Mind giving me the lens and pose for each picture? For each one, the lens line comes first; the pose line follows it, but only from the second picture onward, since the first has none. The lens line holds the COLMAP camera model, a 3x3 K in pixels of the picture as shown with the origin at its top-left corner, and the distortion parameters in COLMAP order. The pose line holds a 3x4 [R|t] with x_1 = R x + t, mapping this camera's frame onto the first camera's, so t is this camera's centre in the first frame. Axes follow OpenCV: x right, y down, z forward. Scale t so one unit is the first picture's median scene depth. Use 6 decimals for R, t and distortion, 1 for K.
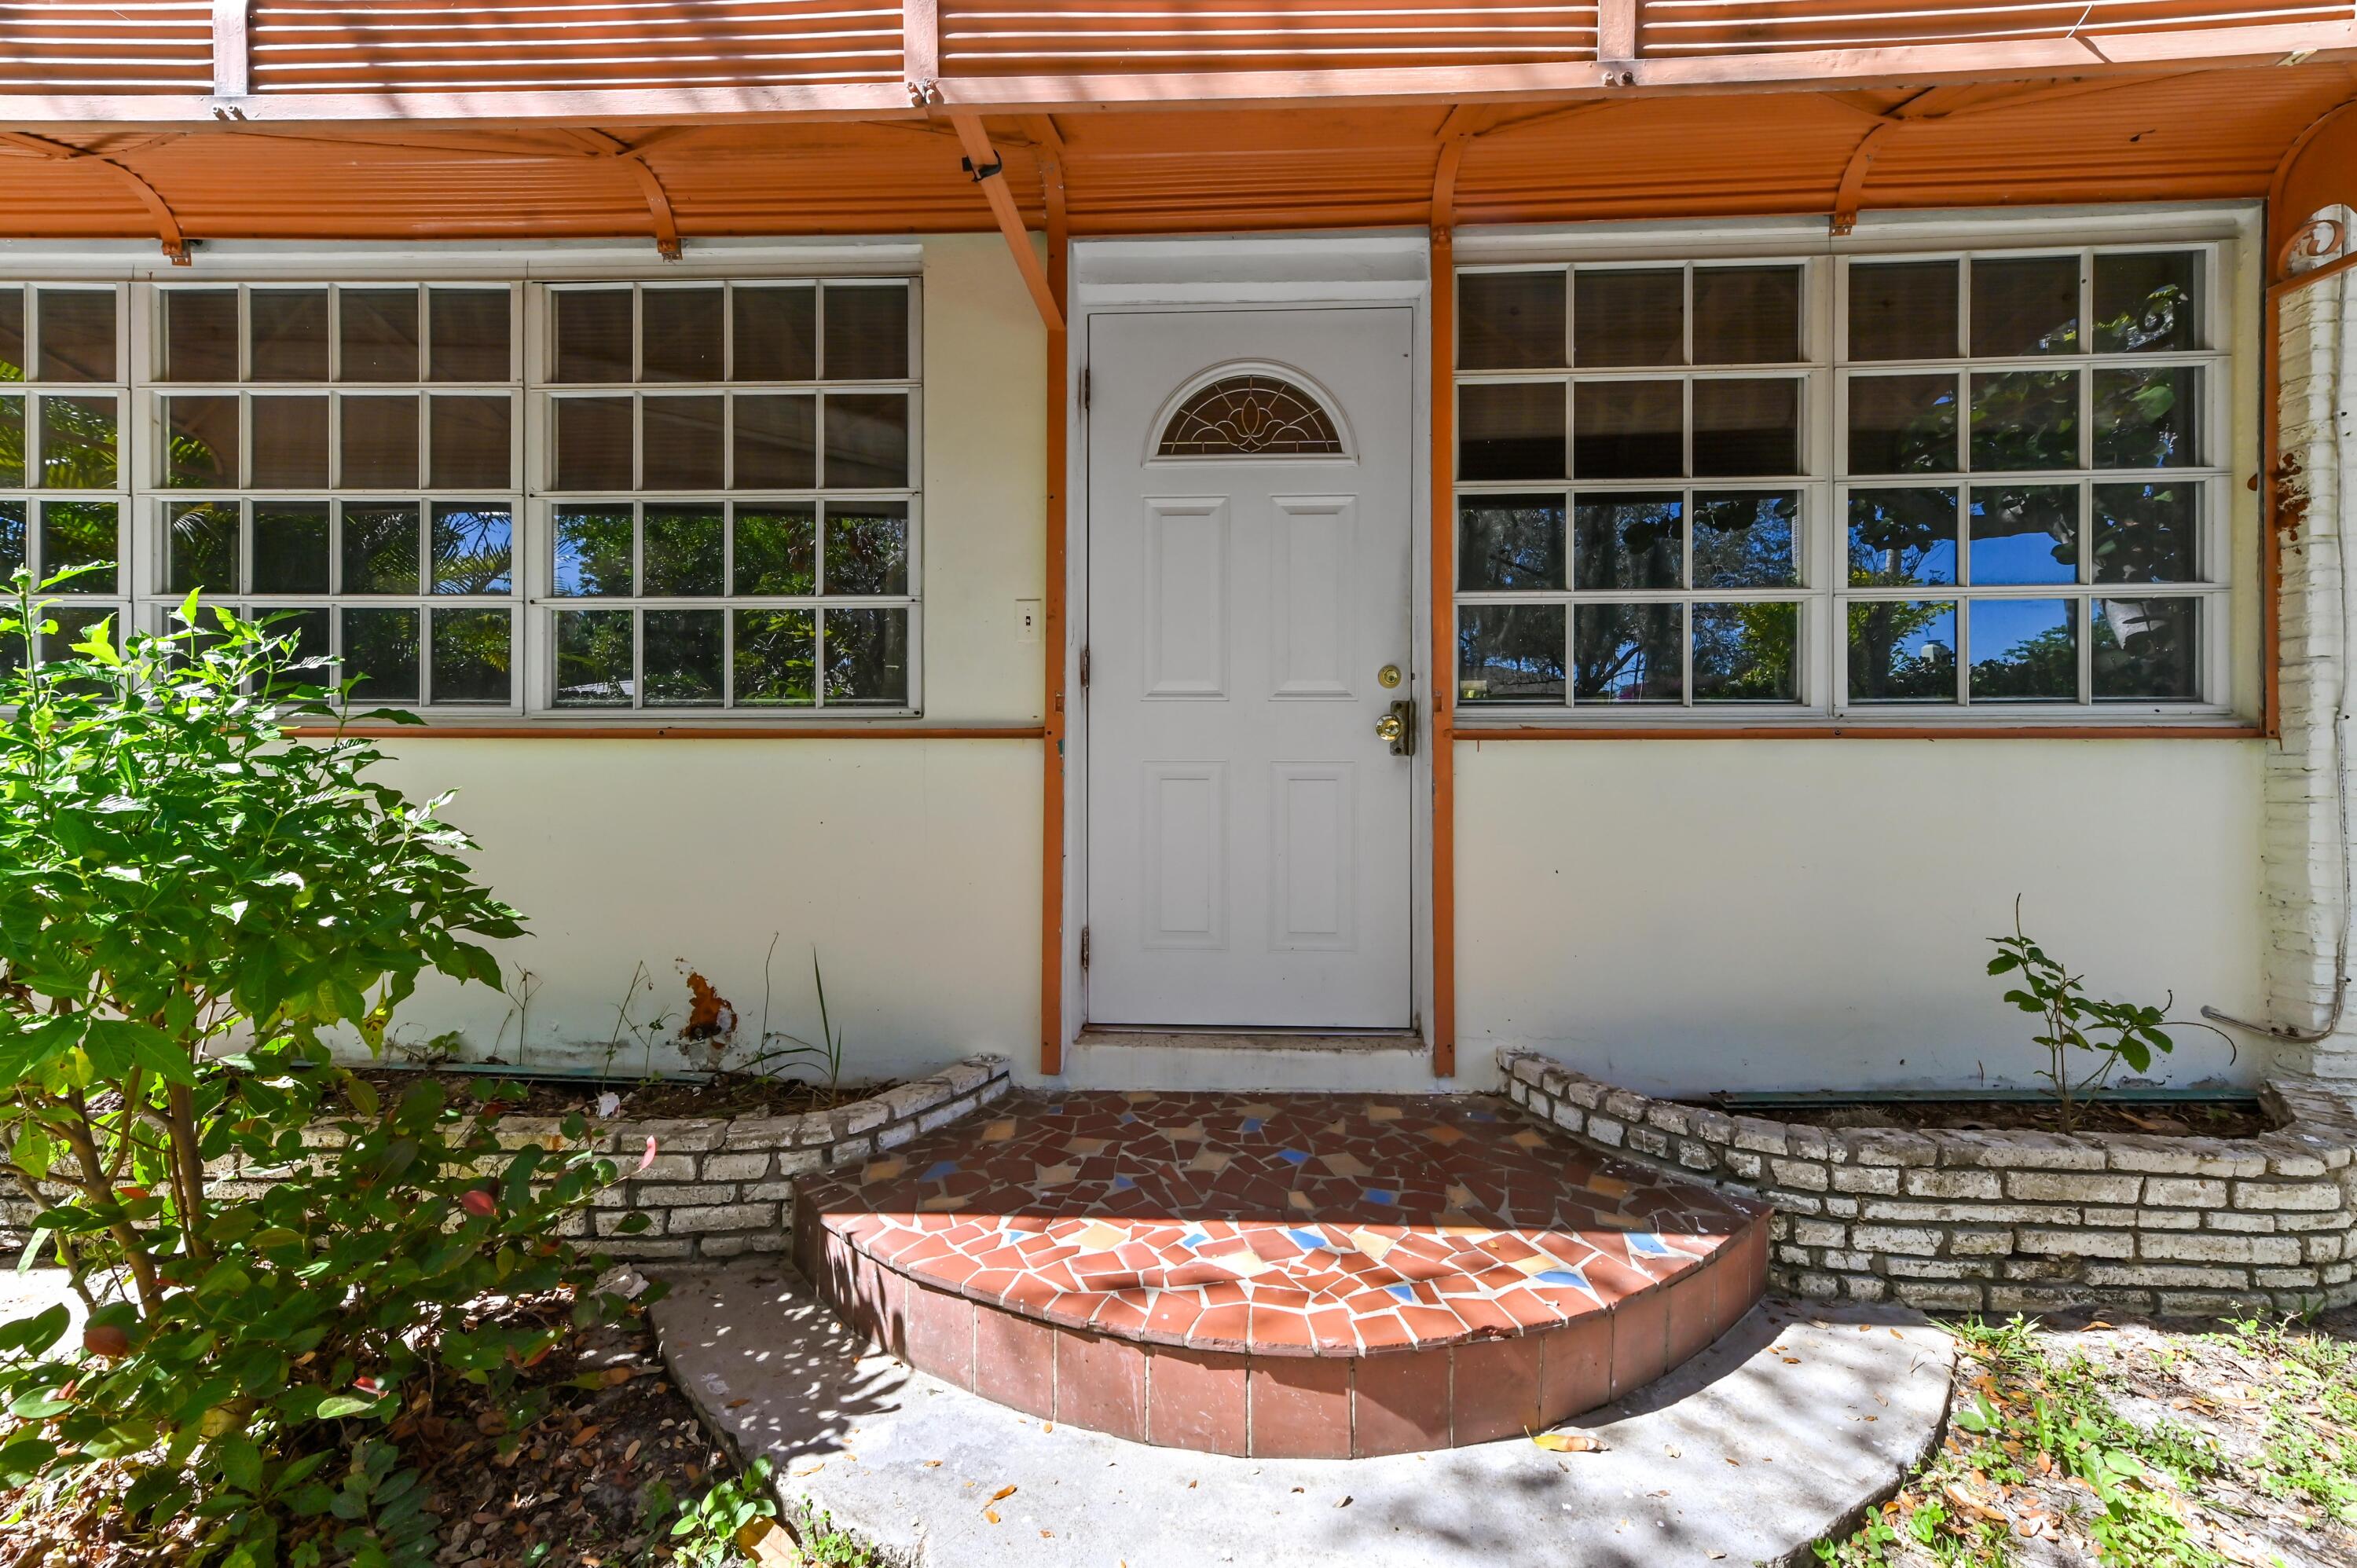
lens RADIAL K [[947.0, 0, 1167.9], [0, 947.0, 742.9], [0, 0, 1]] dist [0.013180, 0.000031]
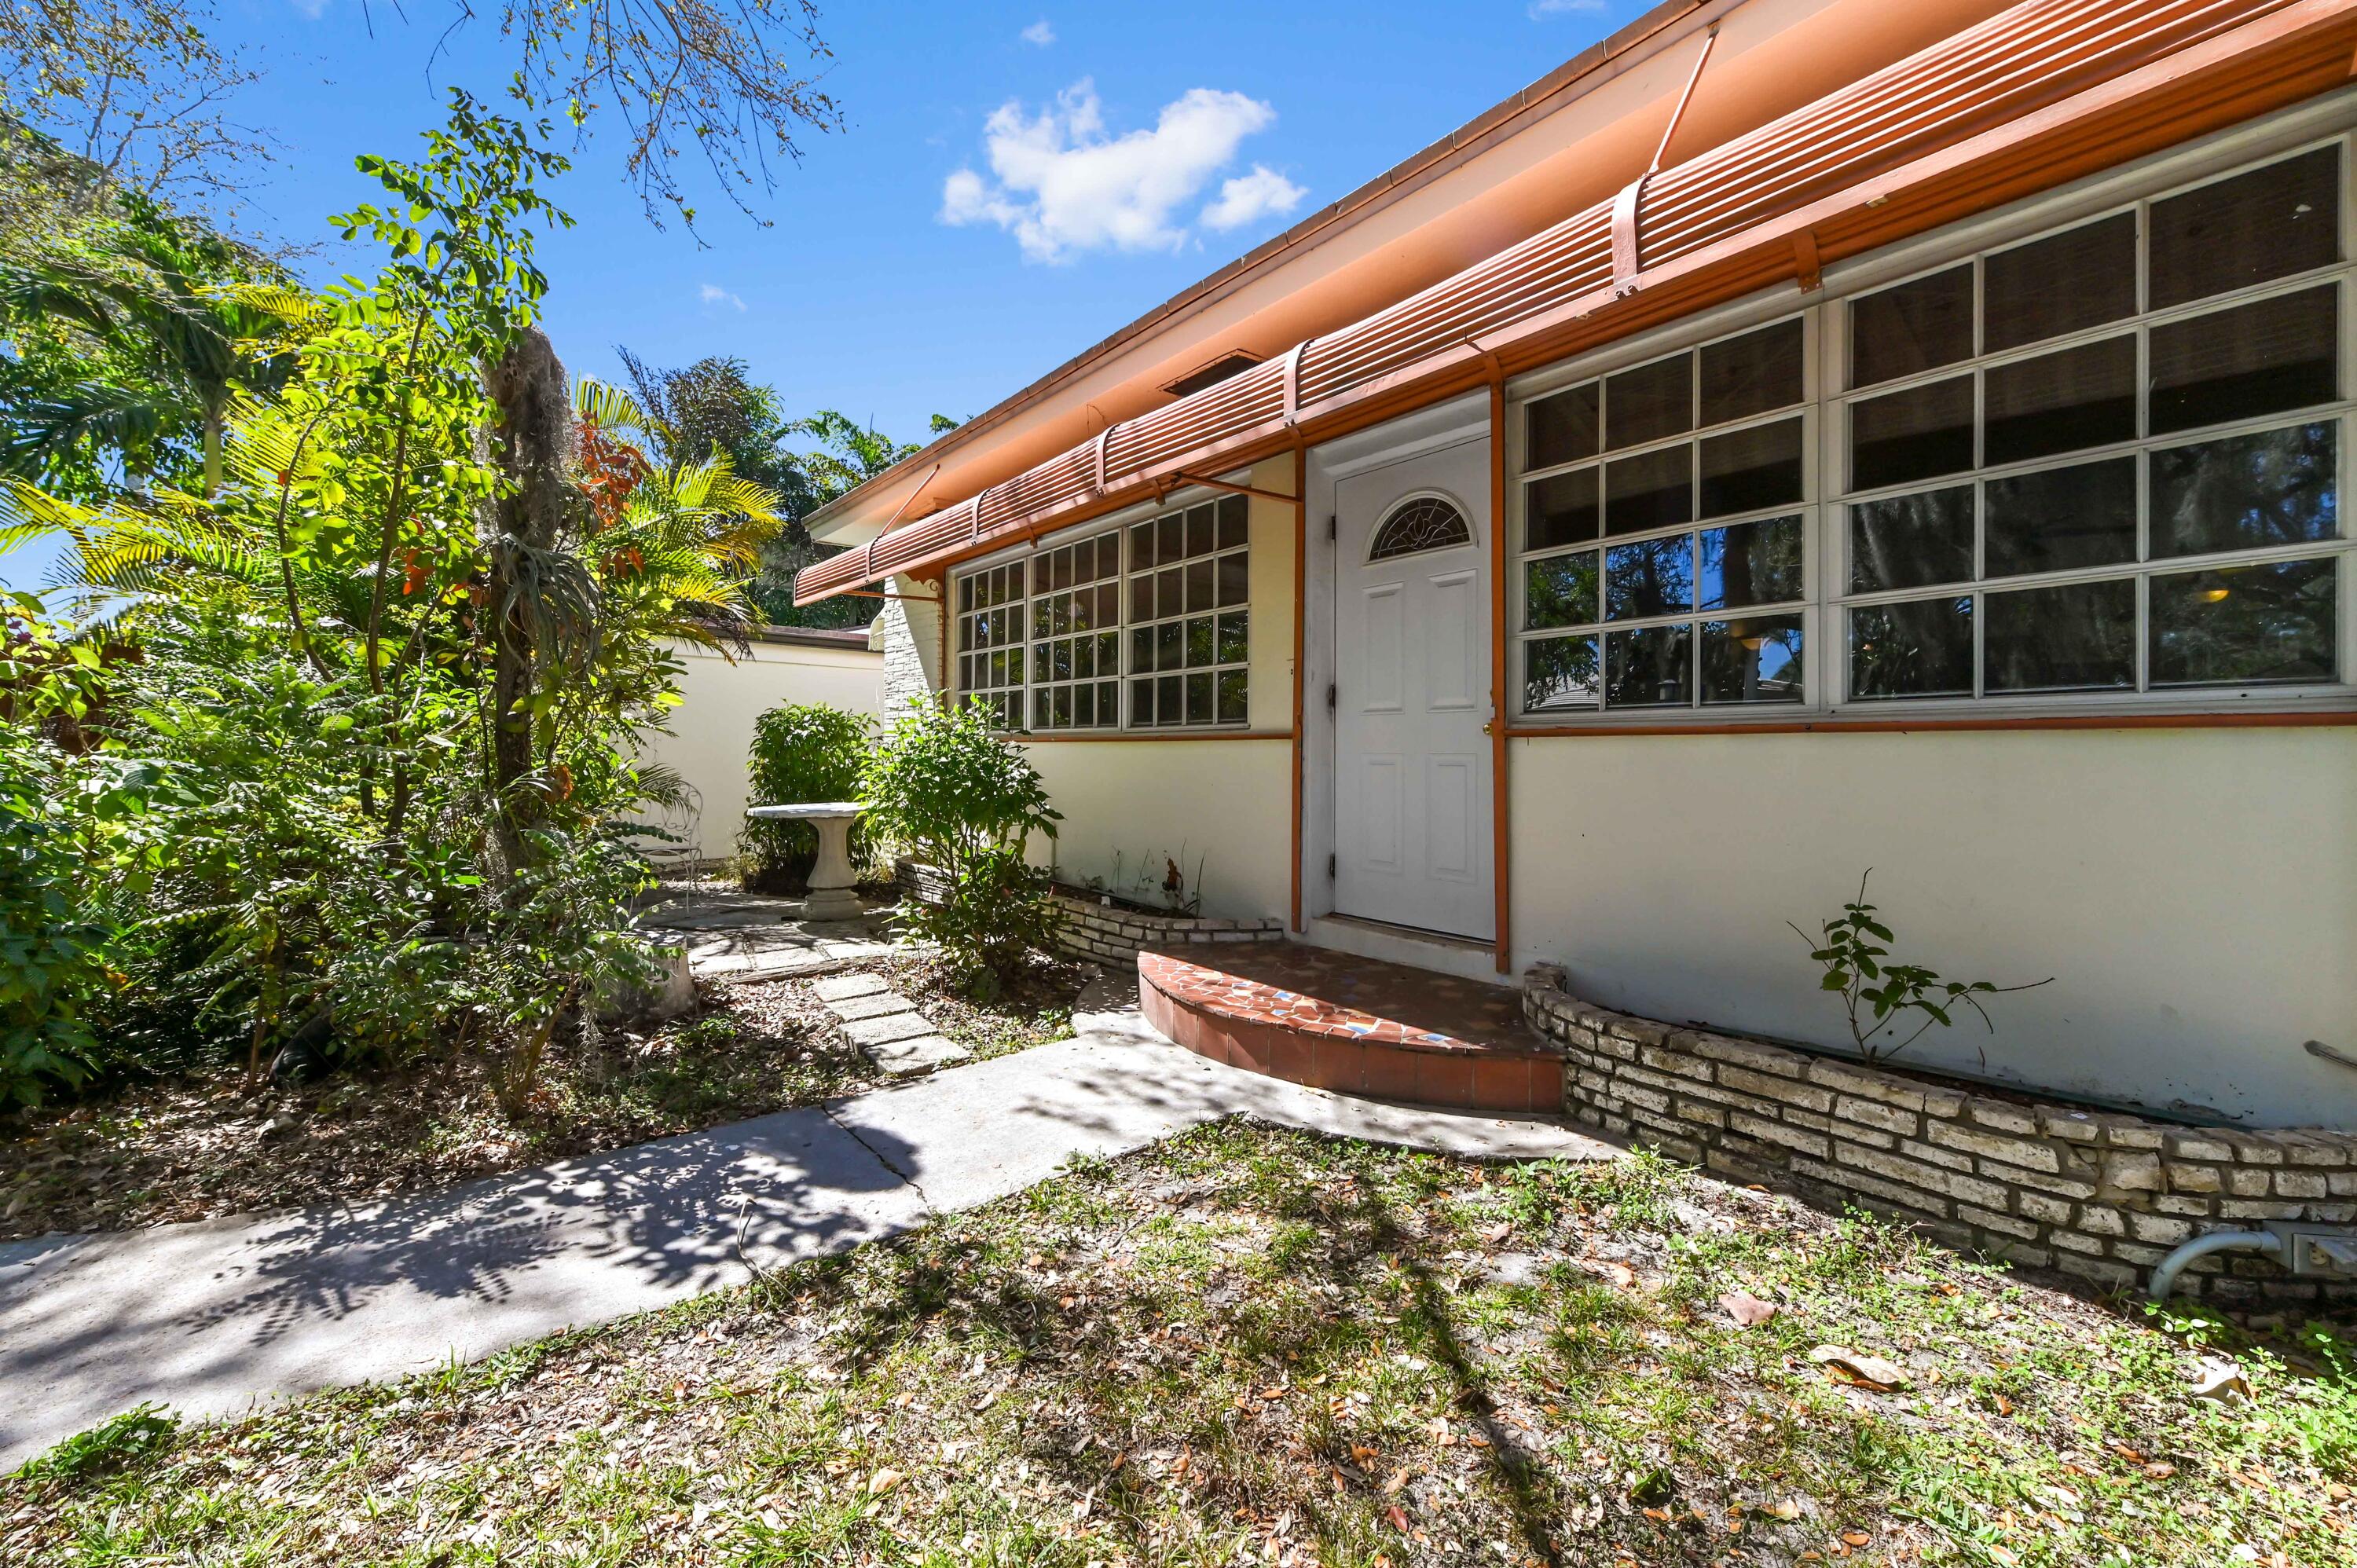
lens RADIAL K [[947.0, 0, 1167.9], [0, 947.0, 742.9], [0, 0, 1]] dist [0.013180, 0.000031]
pose [[0.653390, -0.006703, -0.756992, 1.069085], [-0.000206, 0.999959, -0.009032, 0.018470], [0.757022, 0.006058, 0.653362, -0.323187]]
